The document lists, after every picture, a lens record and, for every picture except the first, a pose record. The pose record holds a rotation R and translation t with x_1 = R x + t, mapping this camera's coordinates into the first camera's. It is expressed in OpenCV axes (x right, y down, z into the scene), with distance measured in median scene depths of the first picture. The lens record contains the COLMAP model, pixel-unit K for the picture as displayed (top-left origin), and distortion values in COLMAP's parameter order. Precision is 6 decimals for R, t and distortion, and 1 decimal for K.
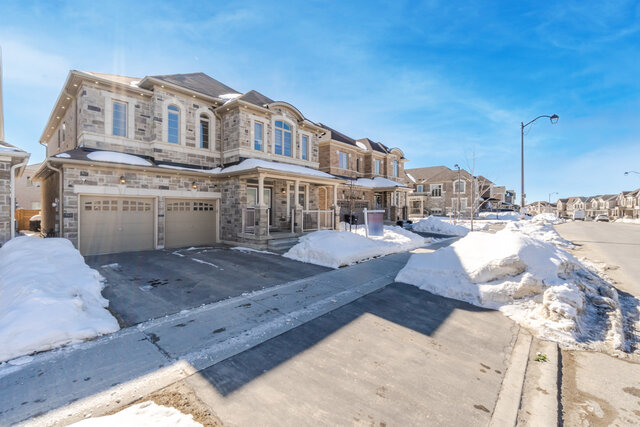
lens RADIAL K [[278.0, 0, 310.0], [0, 278.0, 211.6], [0, 0, 1]] dist [-0.050268, 0.015730]
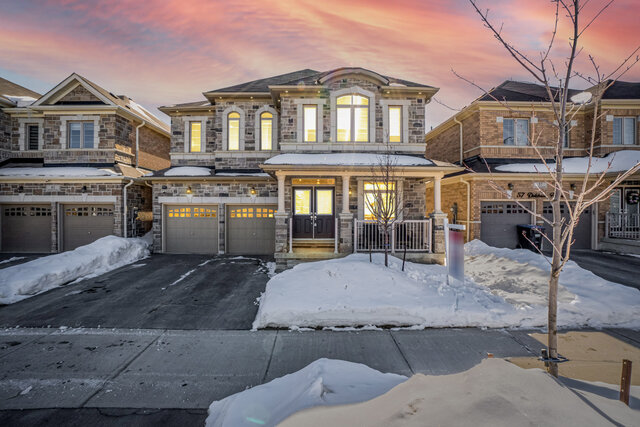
lens RADIAL K [[278.0, 0, 310.0], [0, 278.0, 211.6], [0, 0, 1]] dist [-0.050268, 0.015730]
pose [[0.667988, 0.002834, -0.744166, 0.437733], [-0.004921, 0.999988, -0.000608, -0.024937], [0.744156, 0.004068, 0.667994, 0.526317]]
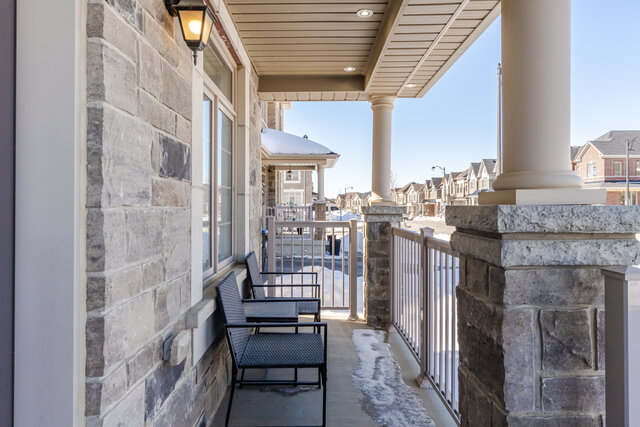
lens RADIAL K [[391.4, 0, 319.4], [0, 391.4, 205.5], [0, 0, 1]] dist [-0.016794, -0.000573]
pose [[0.741944, -0.000409, 0.670462, -0.168780], [0.006884, 0.999952, -0.007008, -0.021629], [-0.670426, 0.009815, 0.741911, 1.057451]]
